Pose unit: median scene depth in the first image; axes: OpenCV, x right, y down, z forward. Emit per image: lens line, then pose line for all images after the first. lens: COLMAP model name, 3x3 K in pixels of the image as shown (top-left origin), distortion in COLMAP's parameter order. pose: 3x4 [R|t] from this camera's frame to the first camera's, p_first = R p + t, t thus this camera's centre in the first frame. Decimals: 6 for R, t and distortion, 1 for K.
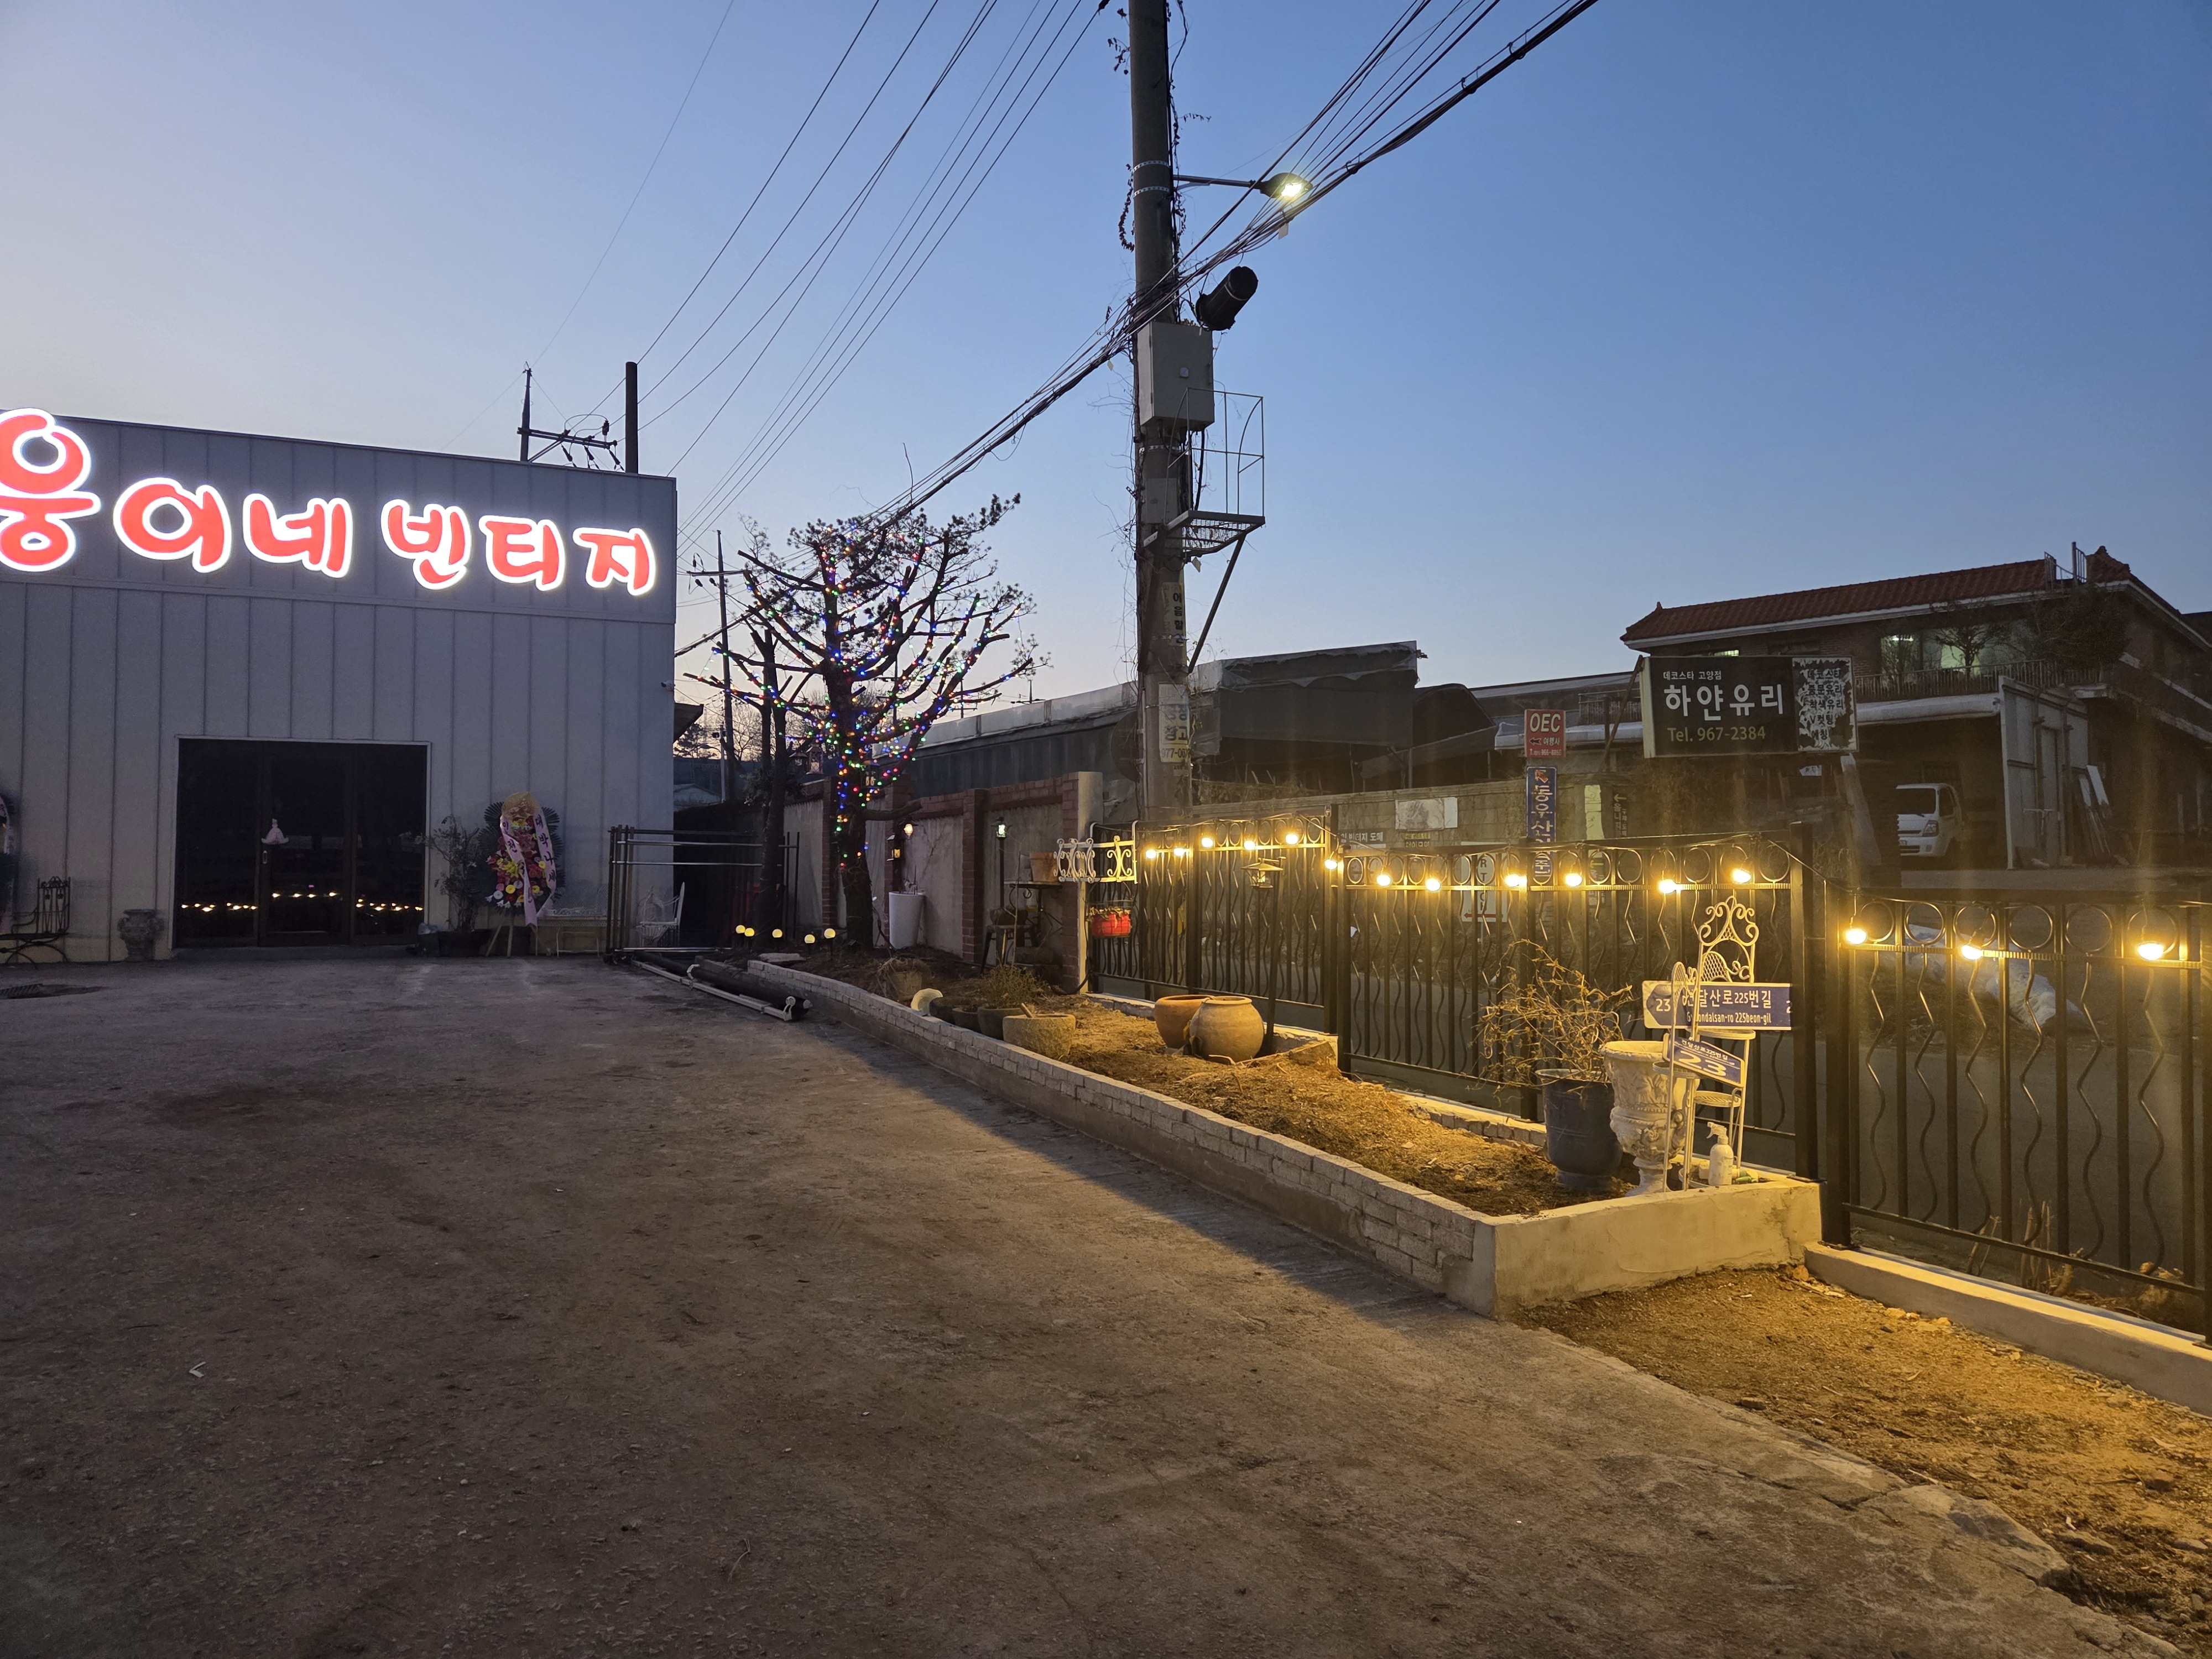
lens RADIAL K [[1469.9, 0, 1124.7], [0, 1469.9, 821.7], [0, 0, 1]] dist [0.081704, -0.066829]
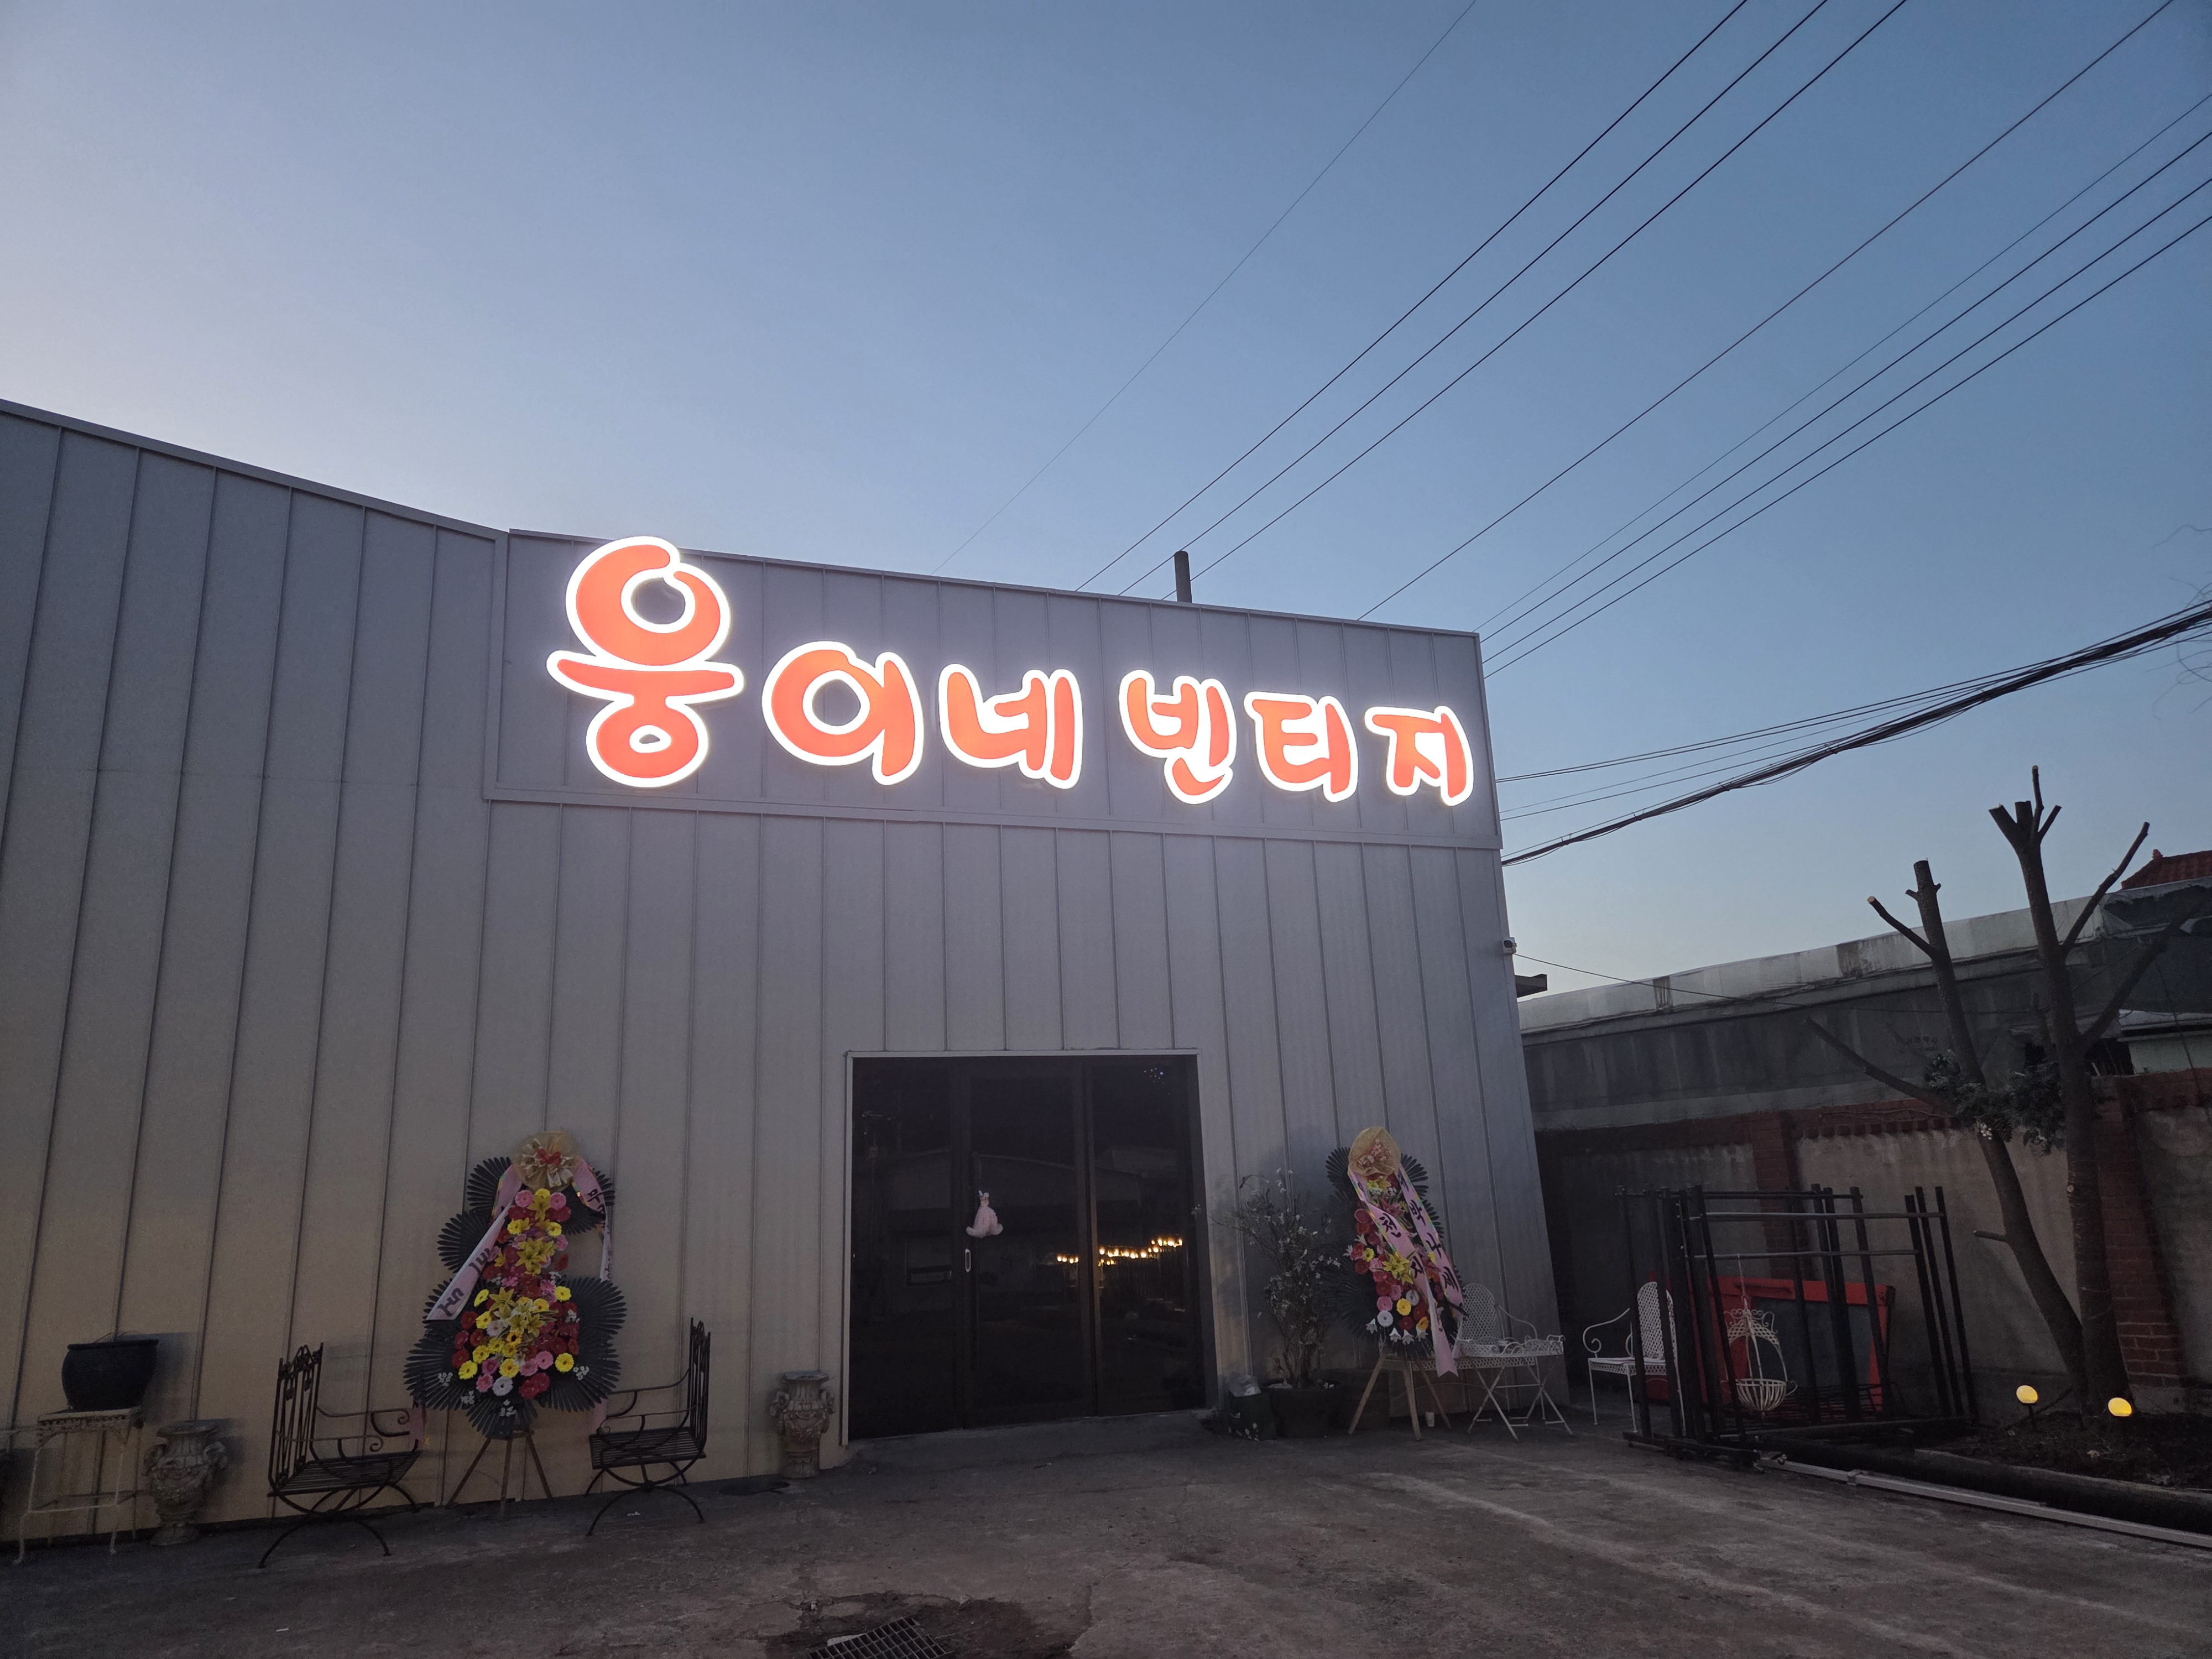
lens RADIAL K [[1469.9, 0, 1097.7], [0, 1469.9, 814.9], [0, 0, 1]] dist [0.081704, -0.066829]
pose [[0.998737, -0.045669, -0.020930, -0.493969], [0.039978, 0.974827, -0.219351, -0.016717], [0.030421, 0.218237, 0.975422, 0.397842]]
